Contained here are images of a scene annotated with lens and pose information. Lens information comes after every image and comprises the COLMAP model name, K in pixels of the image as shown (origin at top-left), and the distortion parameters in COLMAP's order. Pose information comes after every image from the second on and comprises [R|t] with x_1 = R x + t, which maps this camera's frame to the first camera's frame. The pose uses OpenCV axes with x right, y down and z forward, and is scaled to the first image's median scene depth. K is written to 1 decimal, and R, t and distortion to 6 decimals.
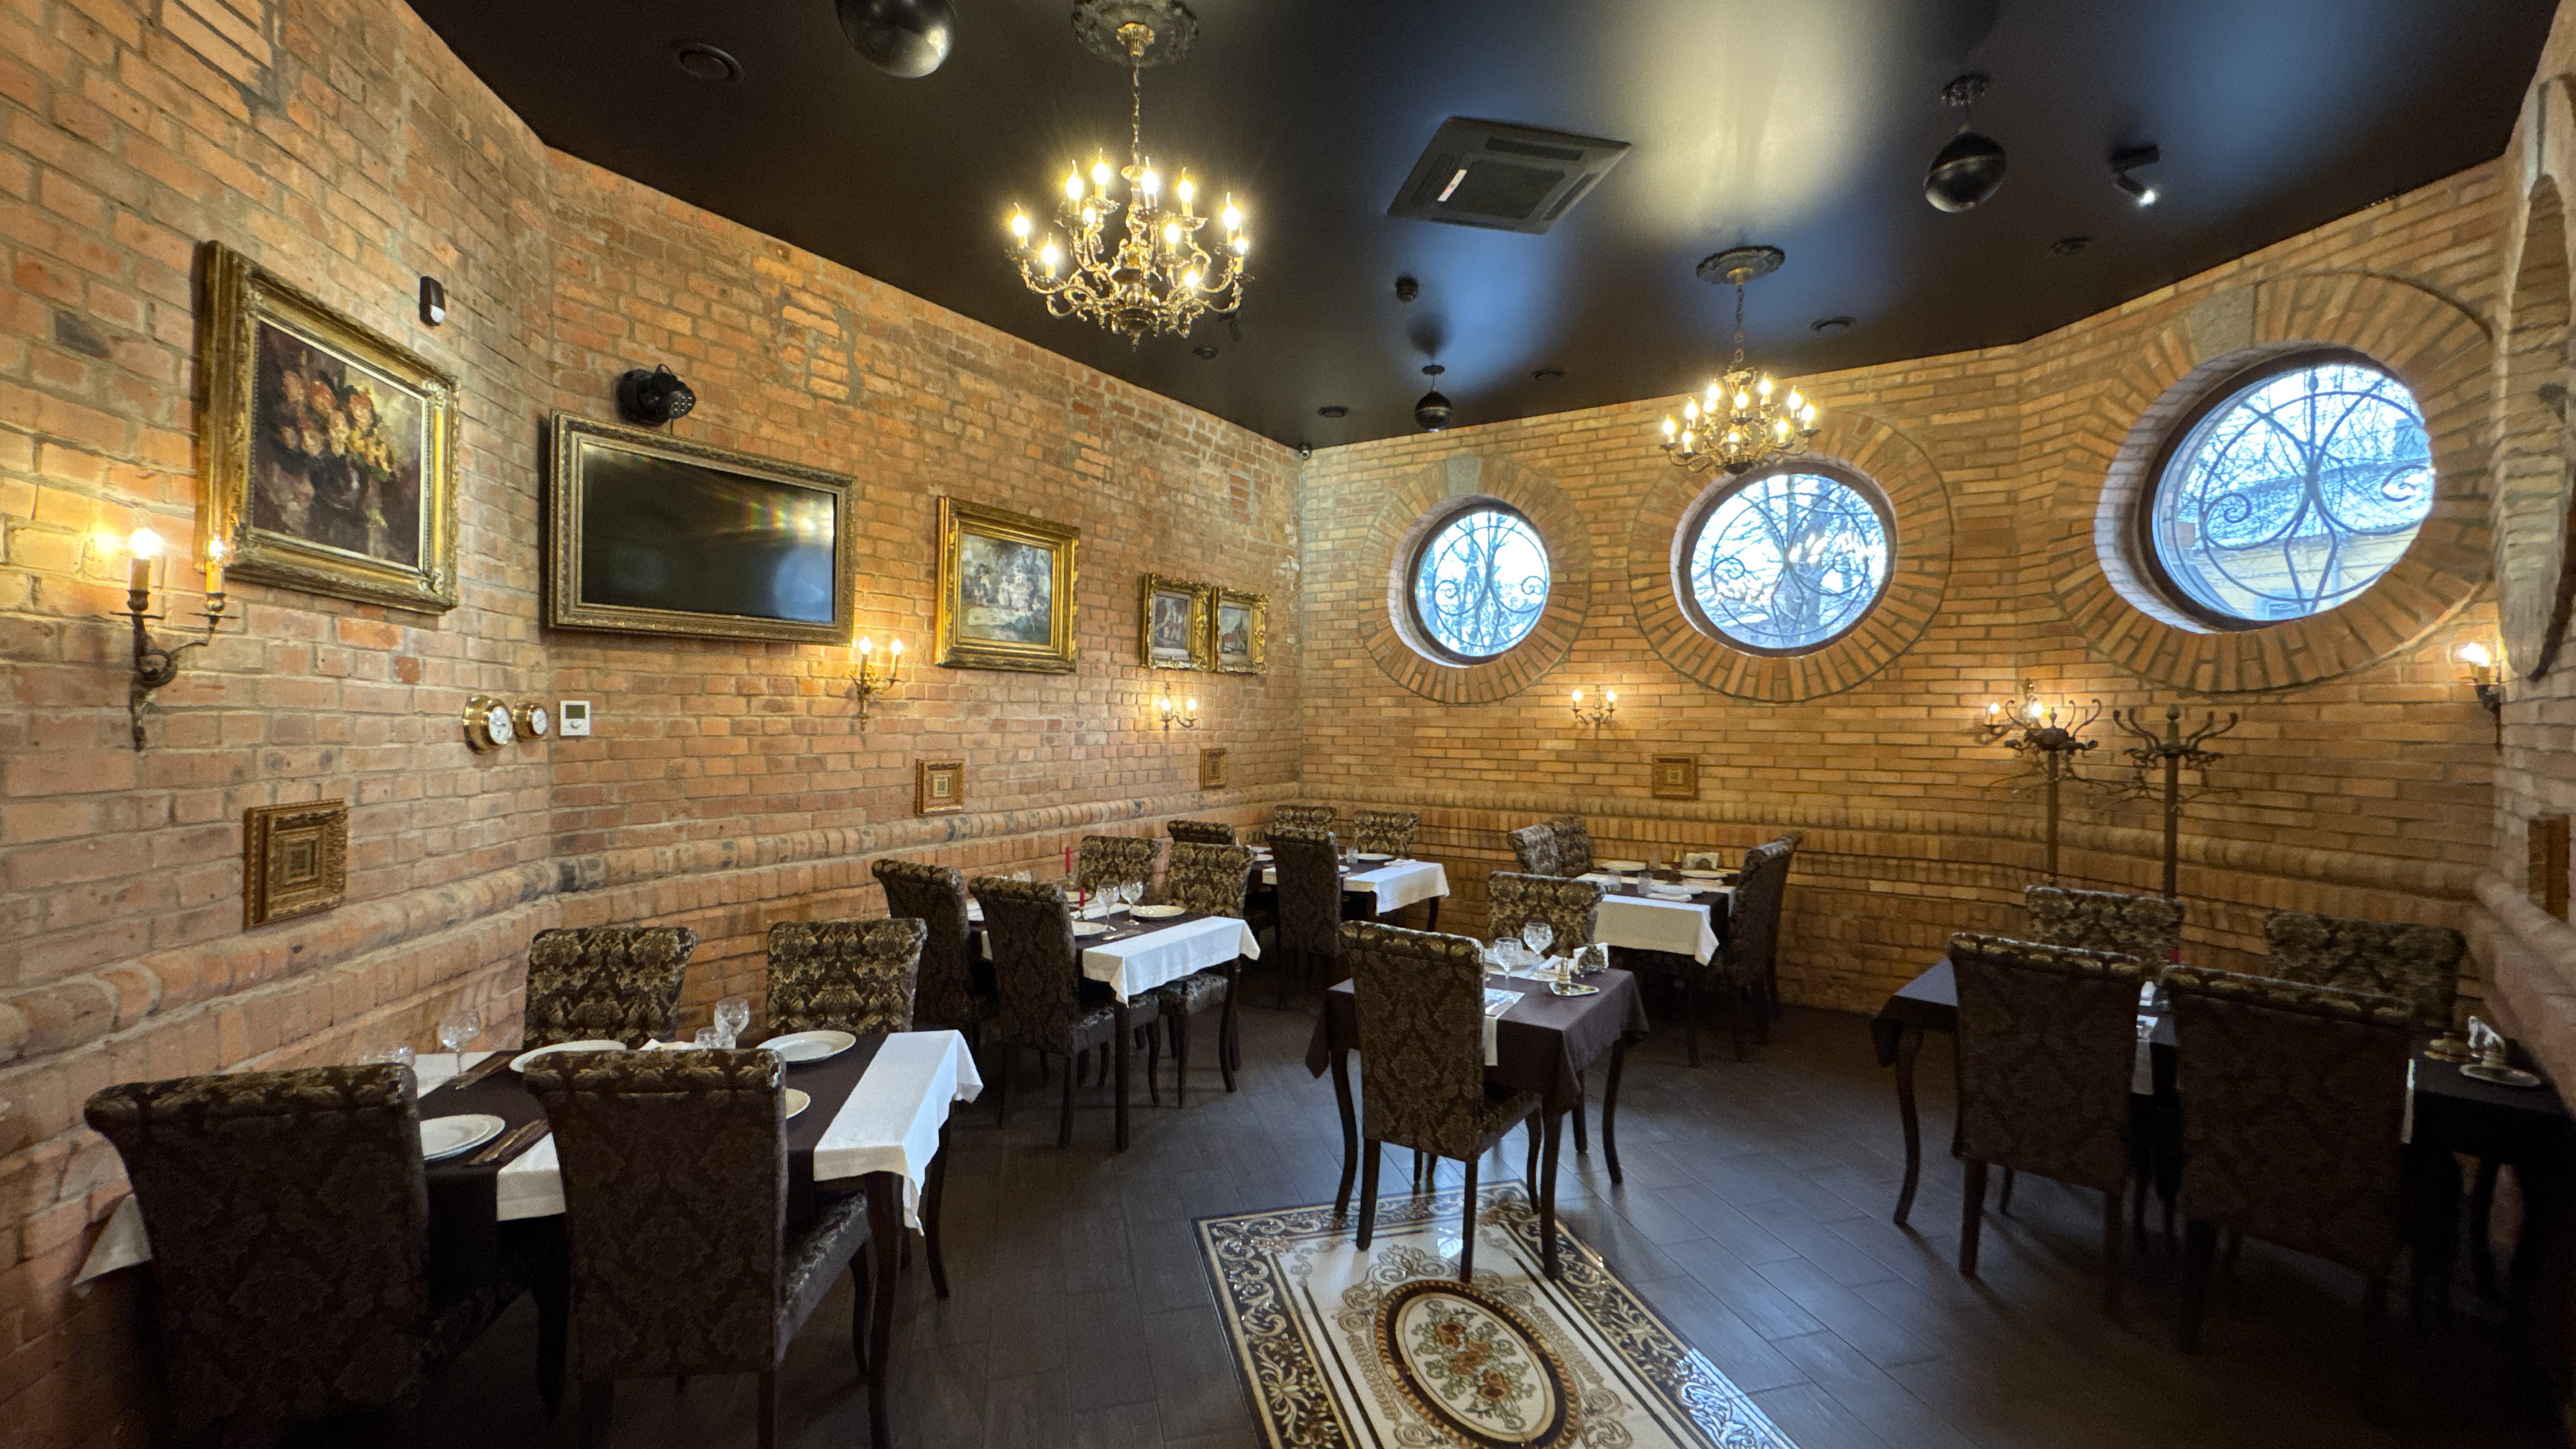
lens RADIAL K [[1019.9, 0, 1292.6], [0, 1019.9, 725.2], [0, 0, 1]] dist [-0.002405, 0.000279]
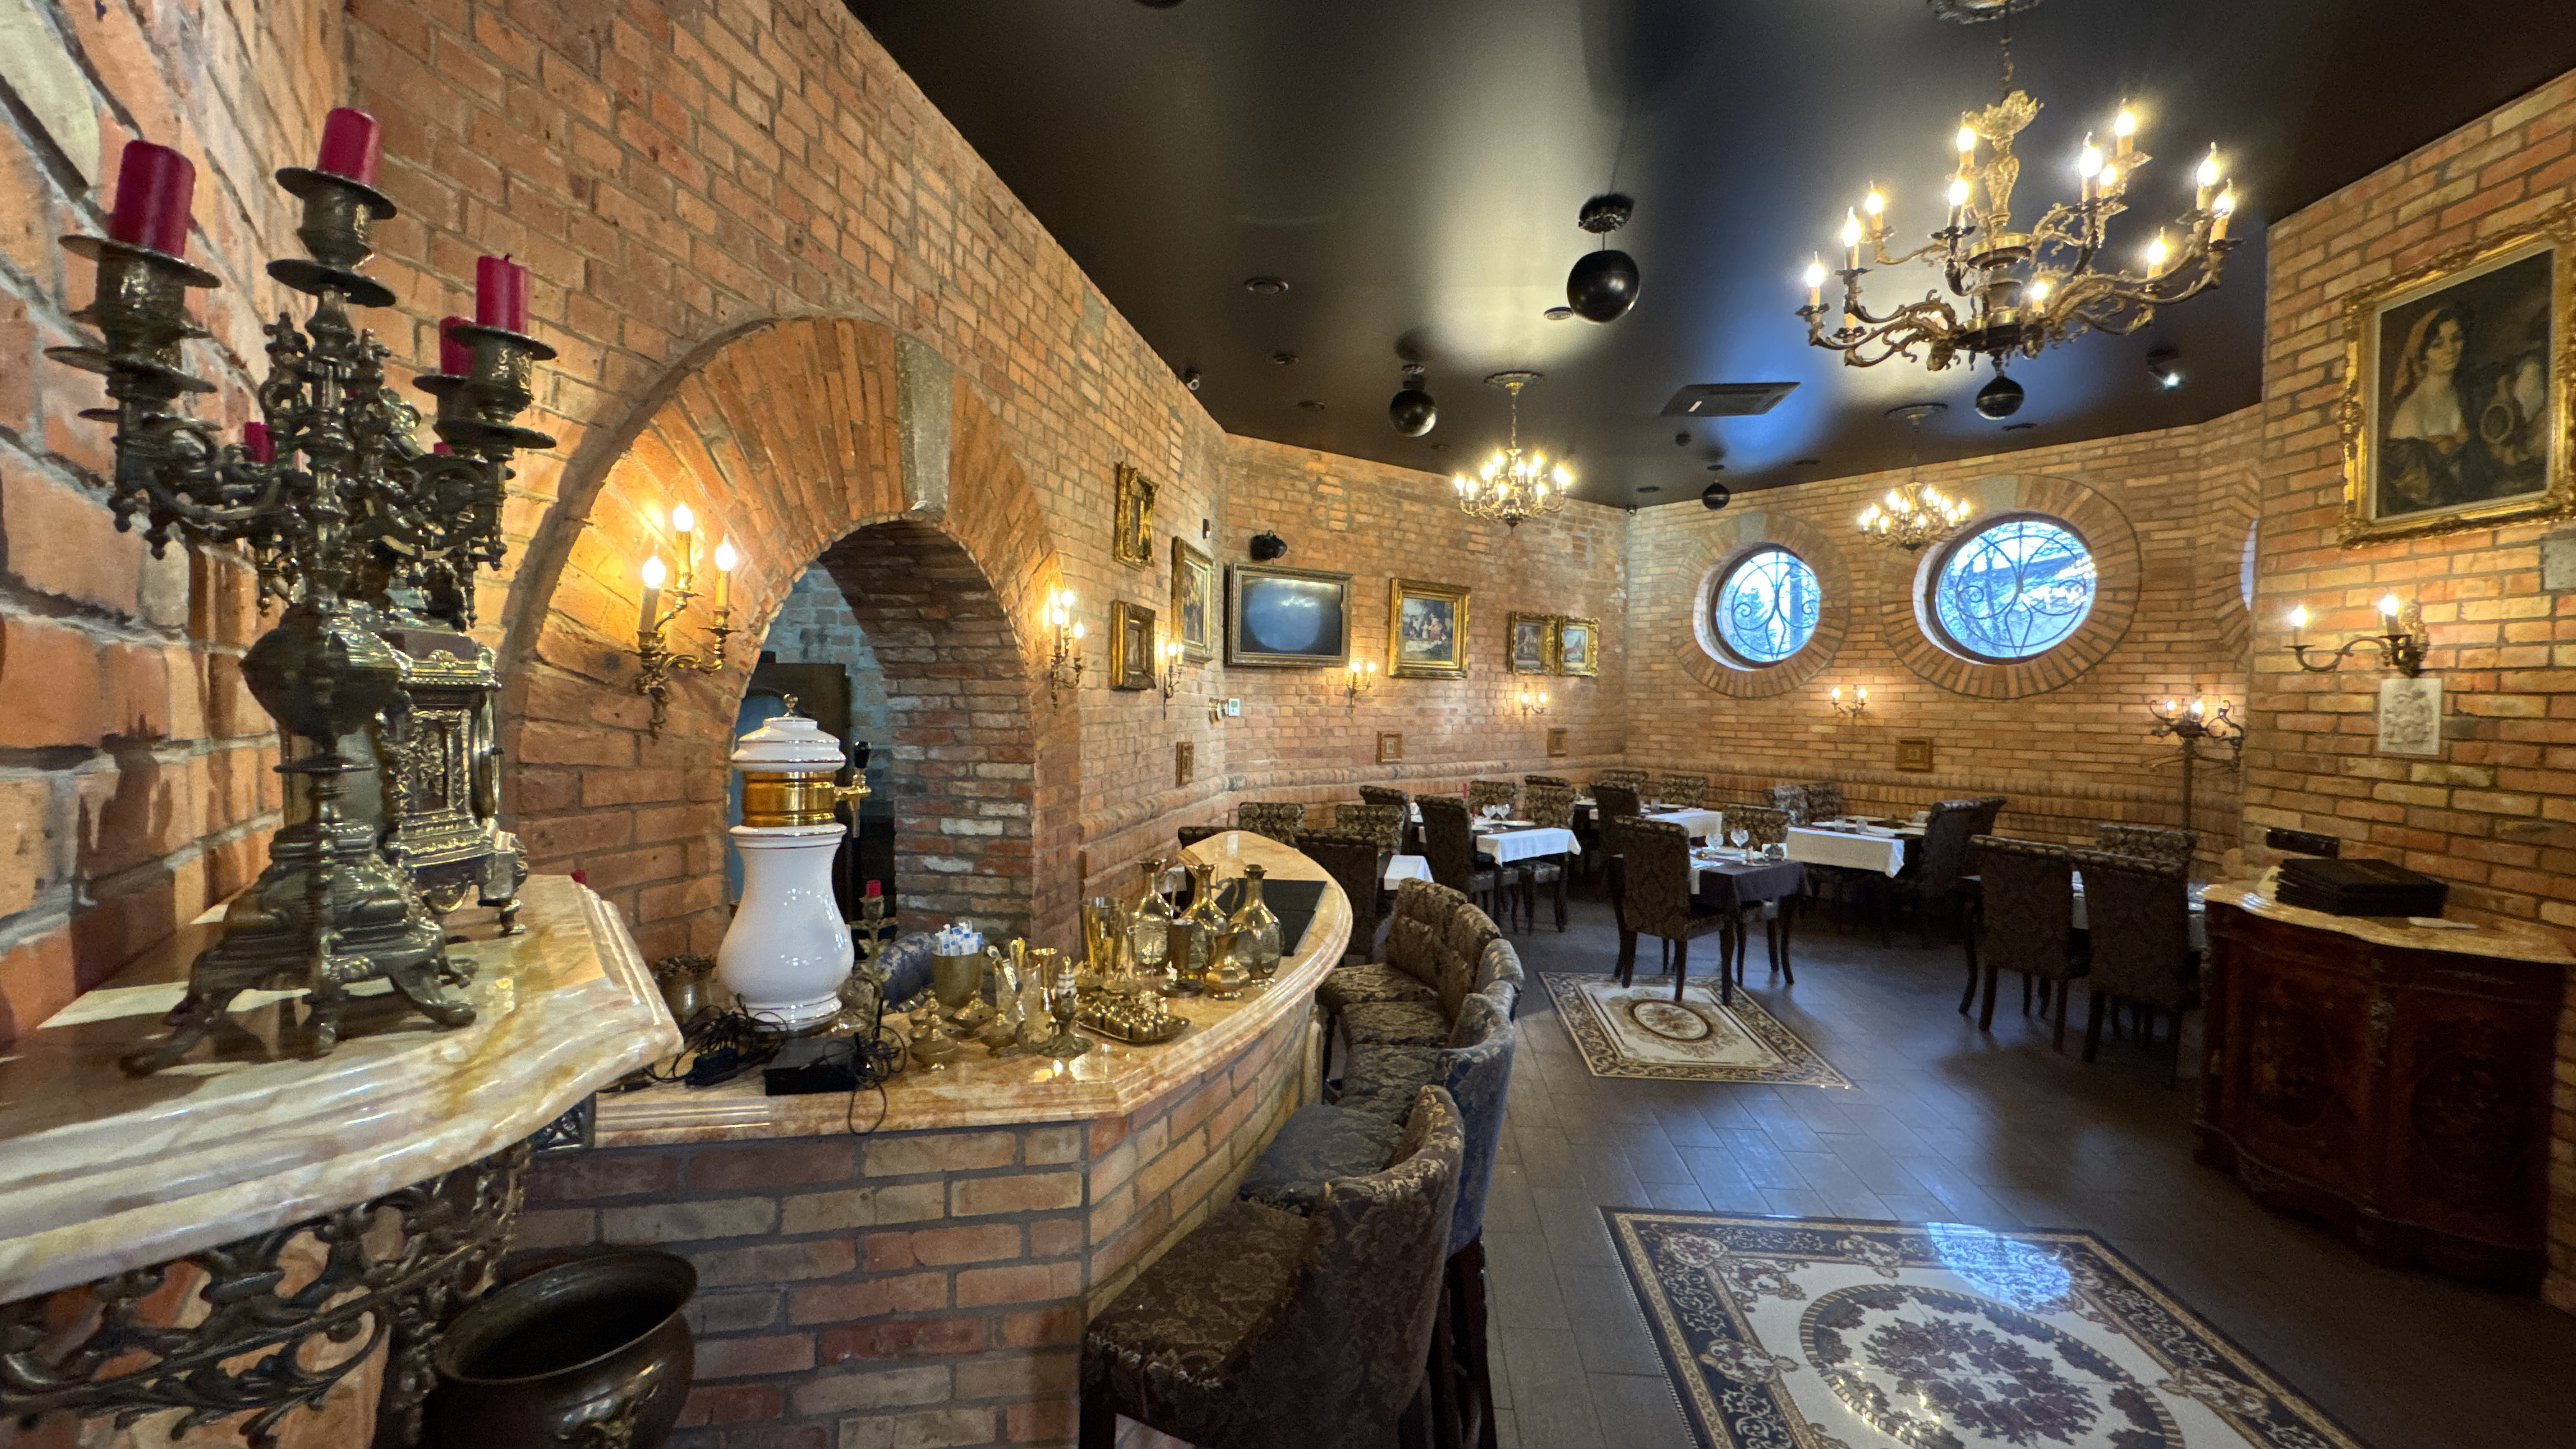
lens RADIAL K [[1022.5, 0, 1291.9], [0, 1022.5, 725.0], [0, 0, 1]] dist [-0.001200, -0.000031]
pose [[0.940609, 0.013905, -0.339207, 0.085292], [-0.008105, 0.999796, 0.018507, -0.007772], [0.339395, -0.014659, 0.940530, -0.703037]]
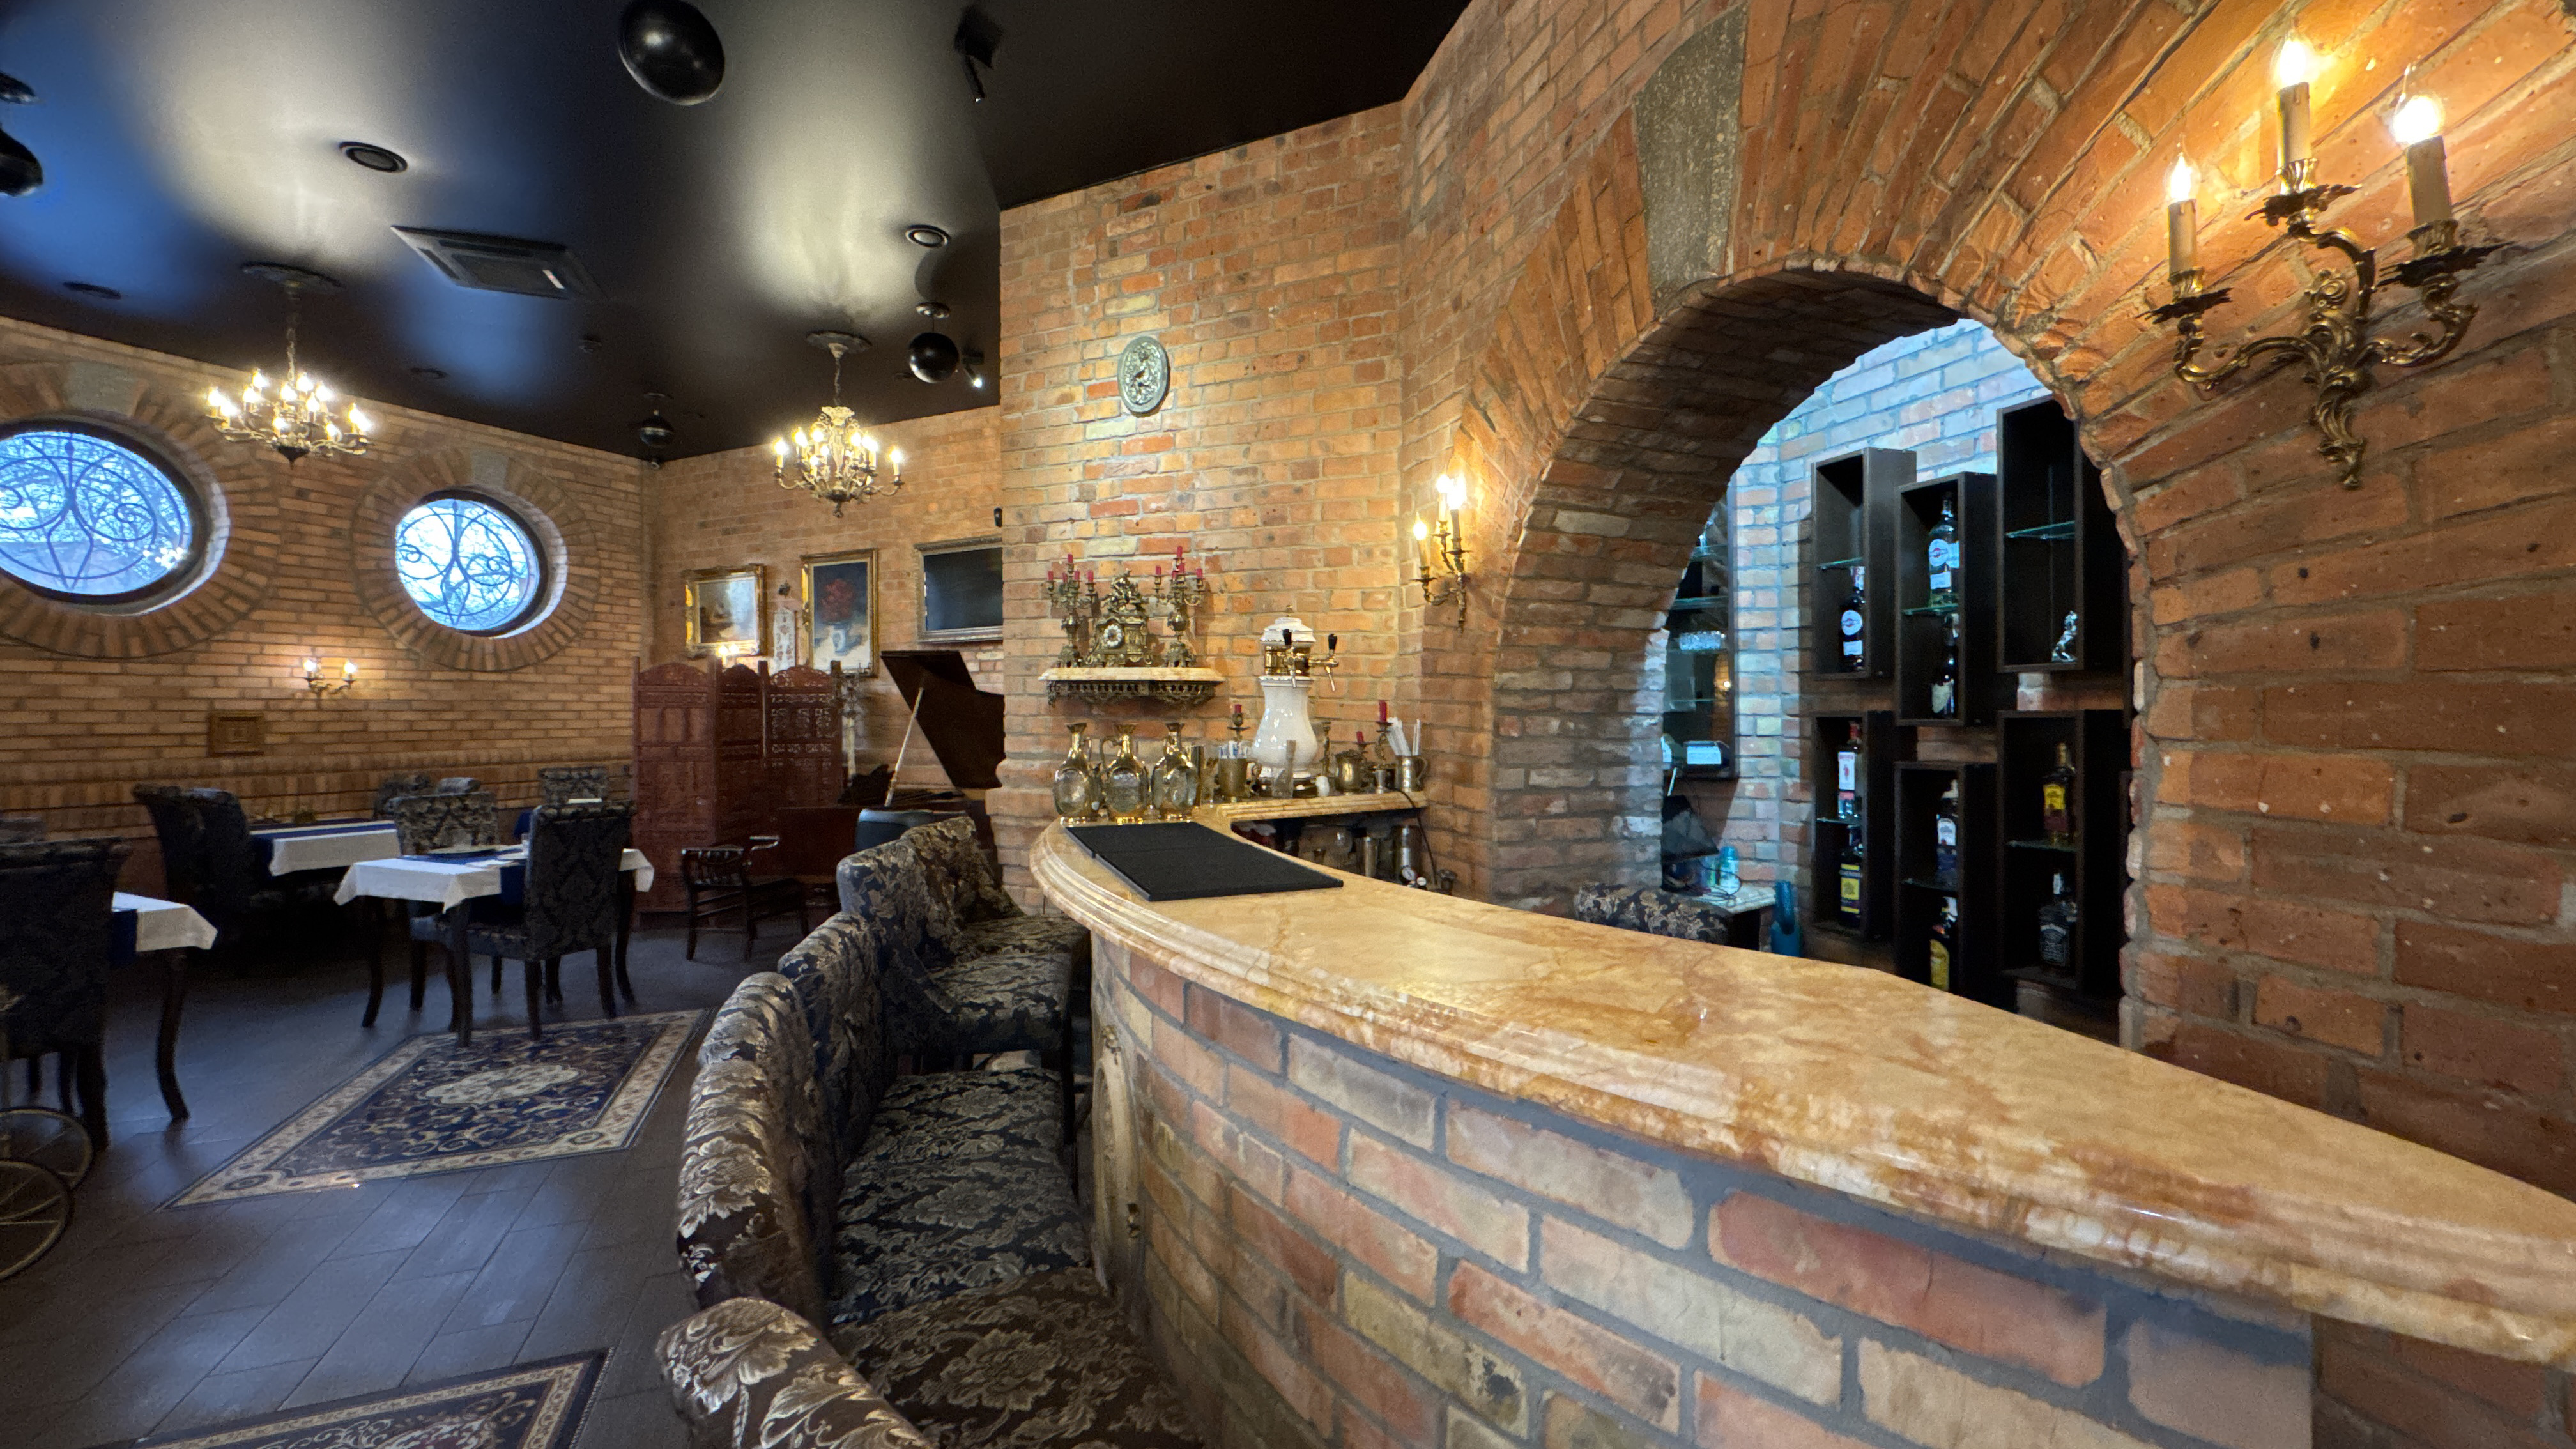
lens RADIAL K [[1023.4, 0, 1291.9], [0, 1023.4, 725.4], [0, 0, 1]] dist [-0.001714, -0.000371]
pose [[-0.992635, -0.000312, -0.121144, -0.136220], [-0.003564, 0.999639, 0.026630, 0.052455], [0.121092, 0.026866, -0.992278, 0.287078]]
